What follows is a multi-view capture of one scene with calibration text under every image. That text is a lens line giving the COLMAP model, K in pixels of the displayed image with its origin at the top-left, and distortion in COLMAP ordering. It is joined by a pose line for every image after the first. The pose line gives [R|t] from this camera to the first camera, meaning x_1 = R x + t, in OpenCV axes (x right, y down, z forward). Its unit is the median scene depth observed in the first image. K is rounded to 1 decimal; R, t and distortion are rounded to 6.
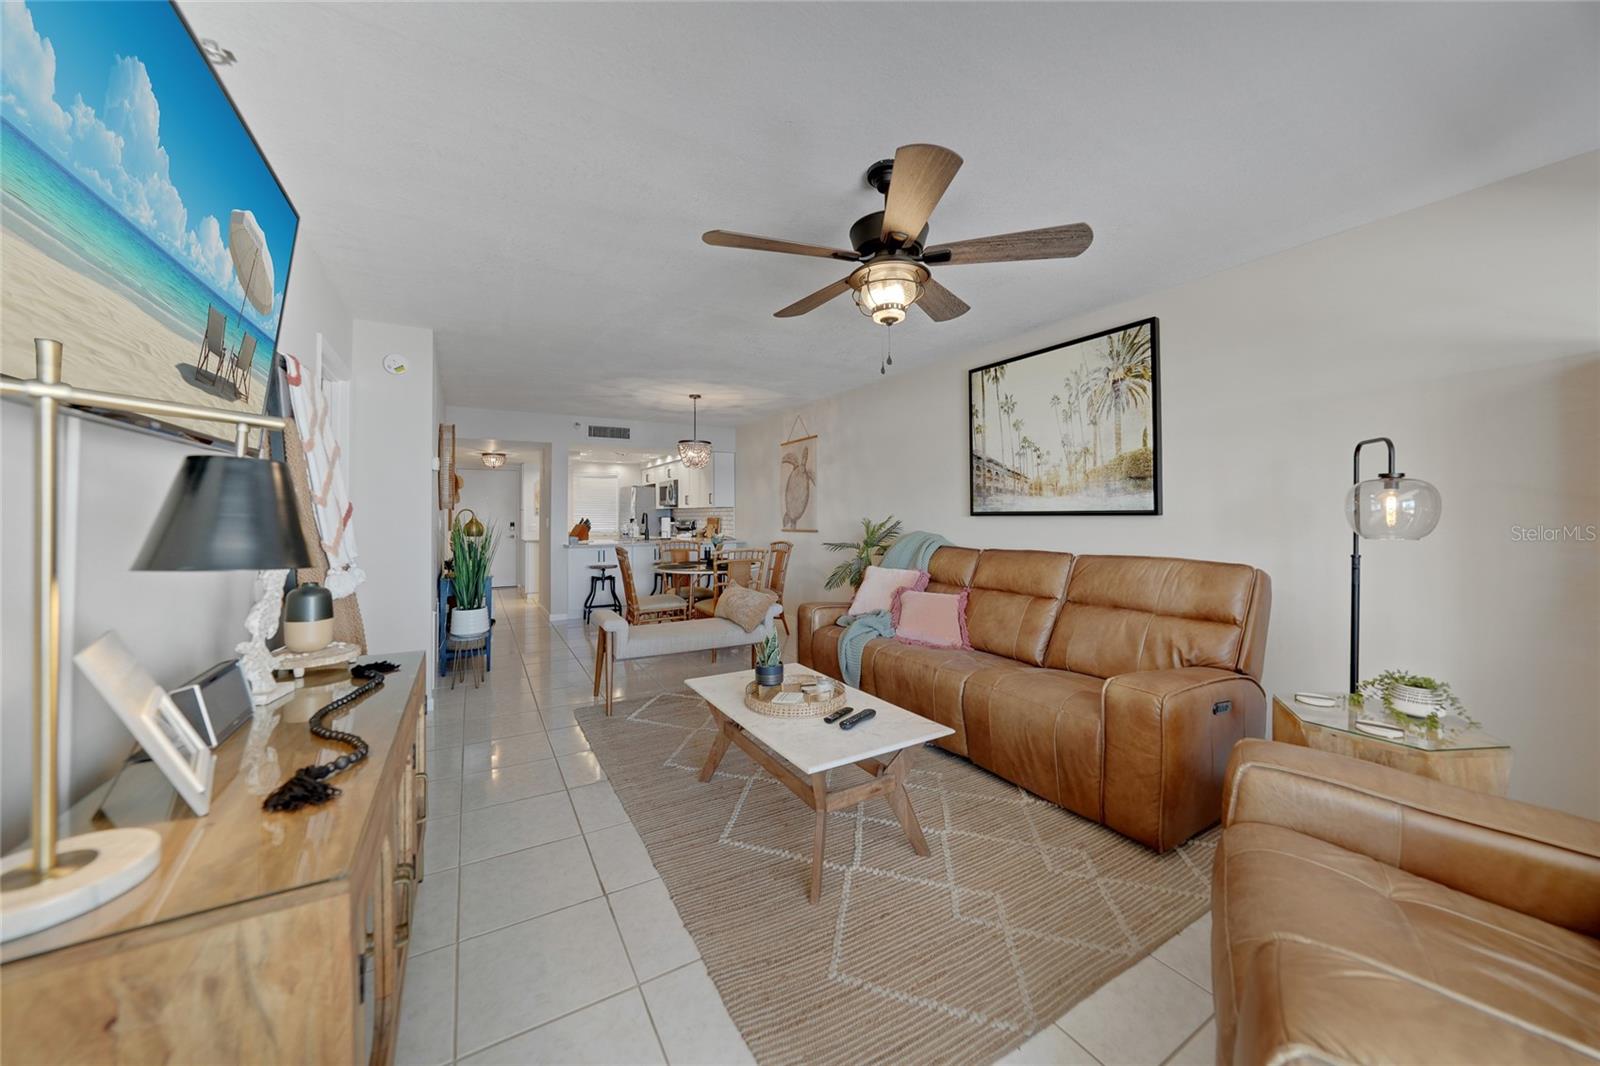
lens RADIAL K [[562.3, 0, 806.3], [0, 562.3, 508.9], [0, 0, 1]] dist [-0.018759, 0.000157]
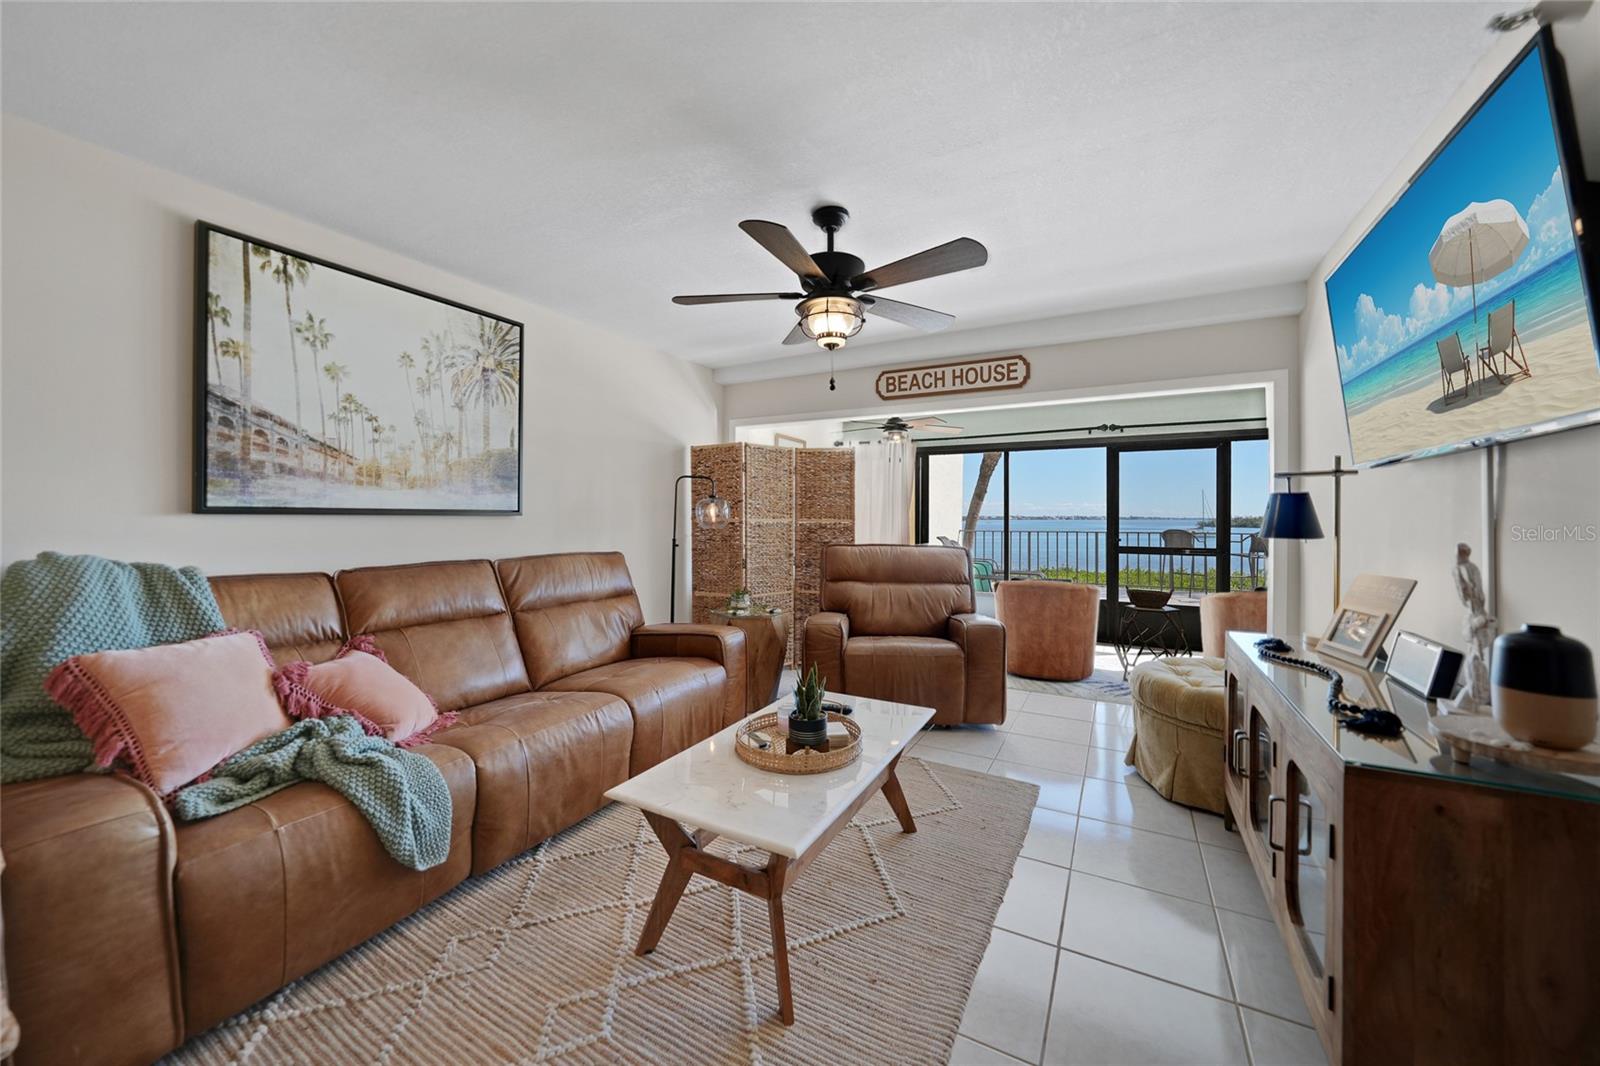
lens RADIAL K [[577.5, 0, 803.4], [0, 577.5, 519.5], [0, 0, 1]] dist [-0.021941, 0.000227]
pose [[-0.500360, -0.000185, 0.865817, -0.483649], [-0.012662, 0.999895, -0.007103, 0.017102], [-0.865725, -0.014517, -0.500310, 0.934216]]
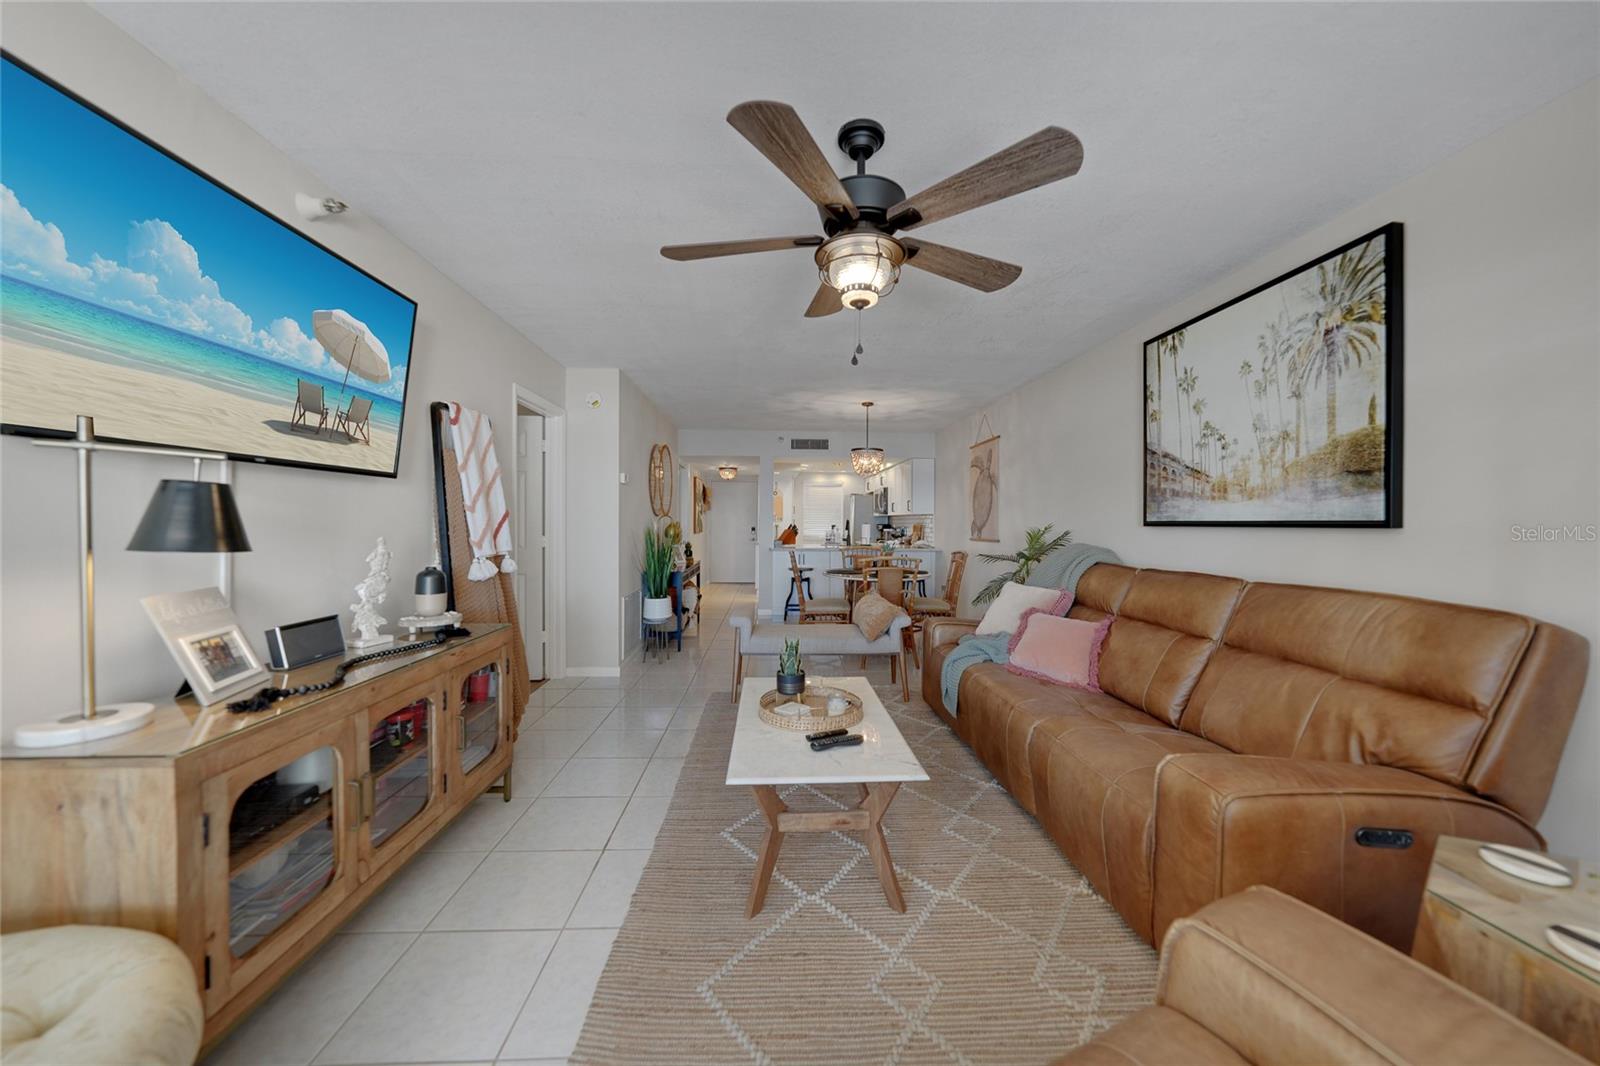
lens RADIAL K [[558.0, 0, 803.7], [0, 558.0, 526.7], [0, 0, 1]] dist [-0.028314, 0.006049]
pose [[0.884533, 0.012952, -0.466298, 0.275929], [-0.004158, 0.999794, 0.019883, -0.000042], [0.466459, -0.015648, 0.884404, 0.099895]]
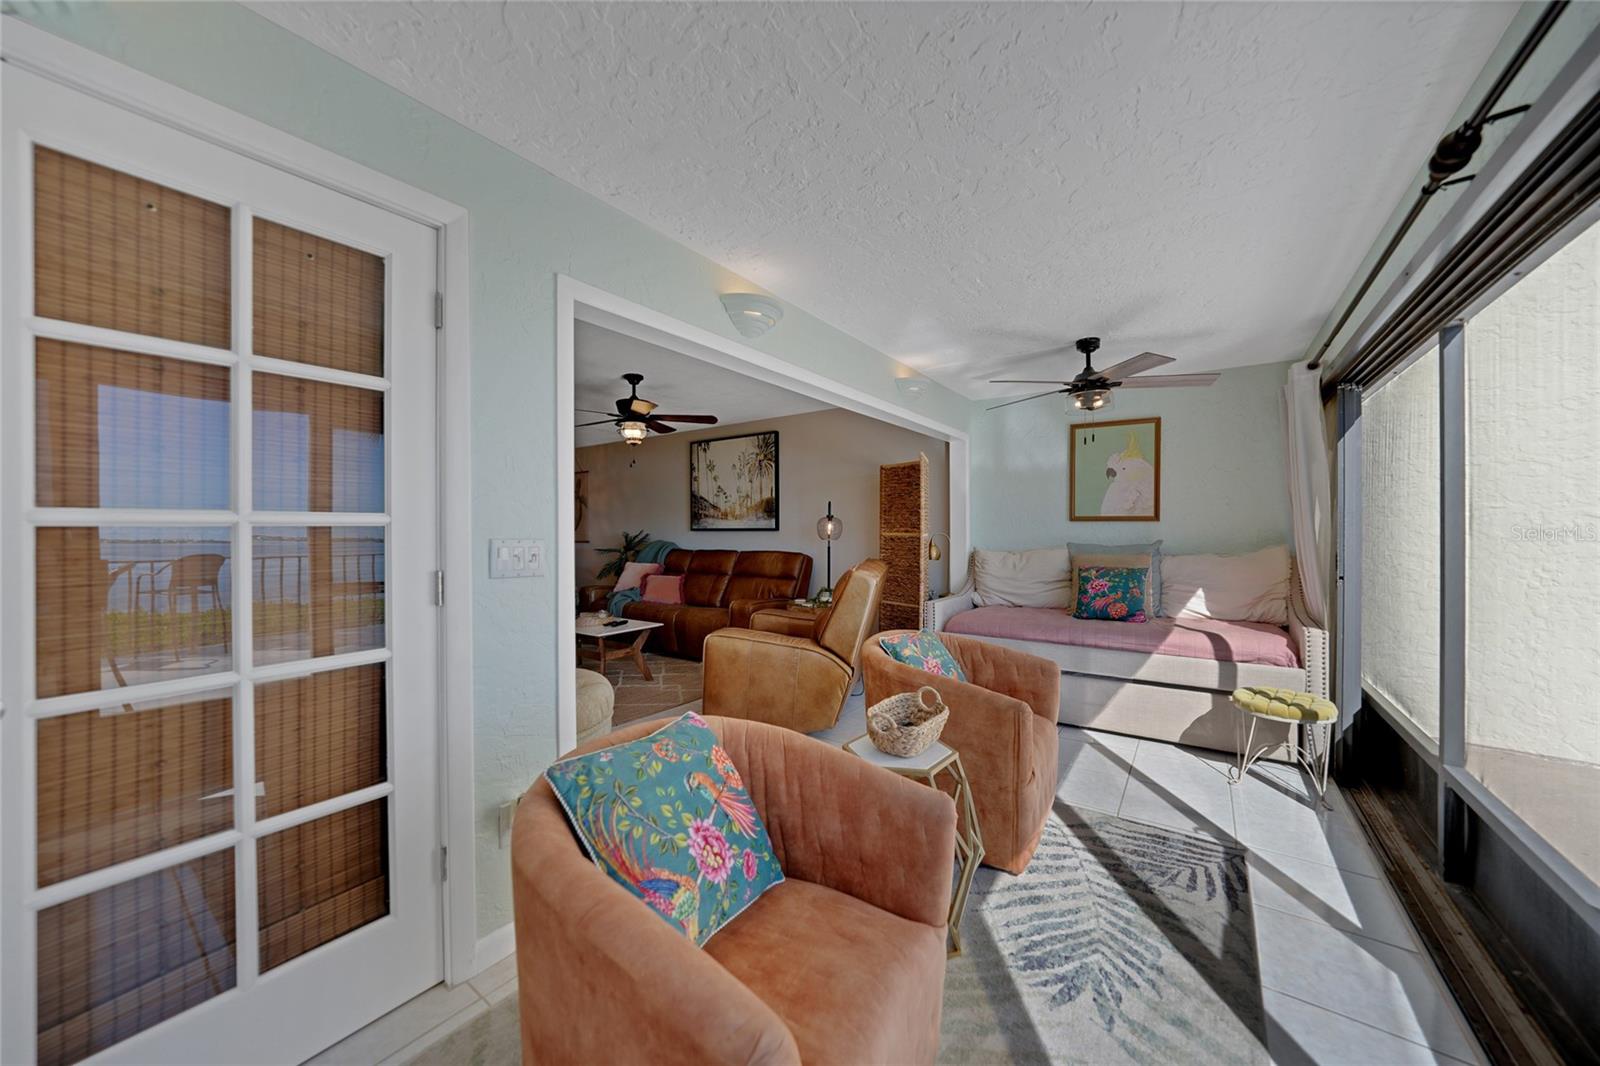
lens RADIAL K [[556.2, 0, 799.7], [0, 556.2, 529.0], [0, 0, 1]] dist [-0.028261, 0.006795]
pose [[0.918457, 0.002760, 0.395511, -0.071088], [-0.007017, 0.999932, 0.009319, -0.011798], [-0.395458, -0.011335, 0.918414, -0.747393]]
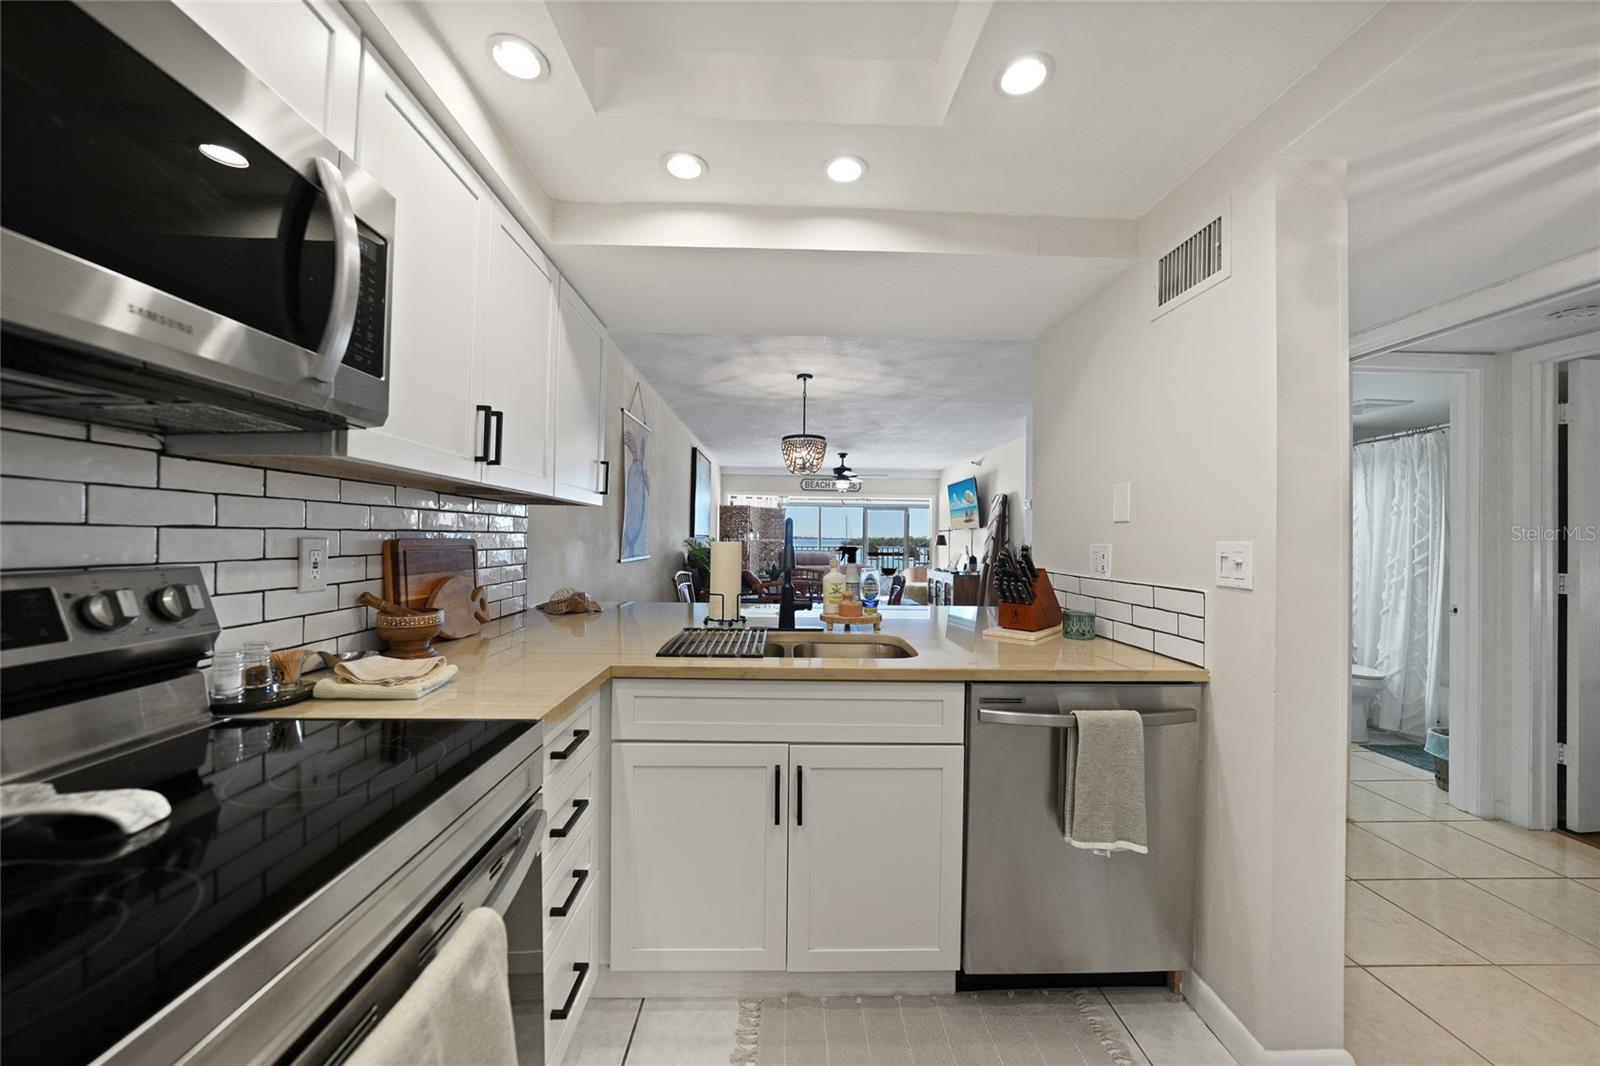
lens RADIAL K [[570.9, 0, 794.7], [0, 570.9, 533.3], [0, 0, 1]] dist [-0.000307, -0.000015]
pose [[-0.866971, -0.005012, 0.498333, -0.926344], [-0.018075, 0.999608, -0.021392, 0.036997], [-0.498030, -0.027553, -0.866722, 2.716500]]
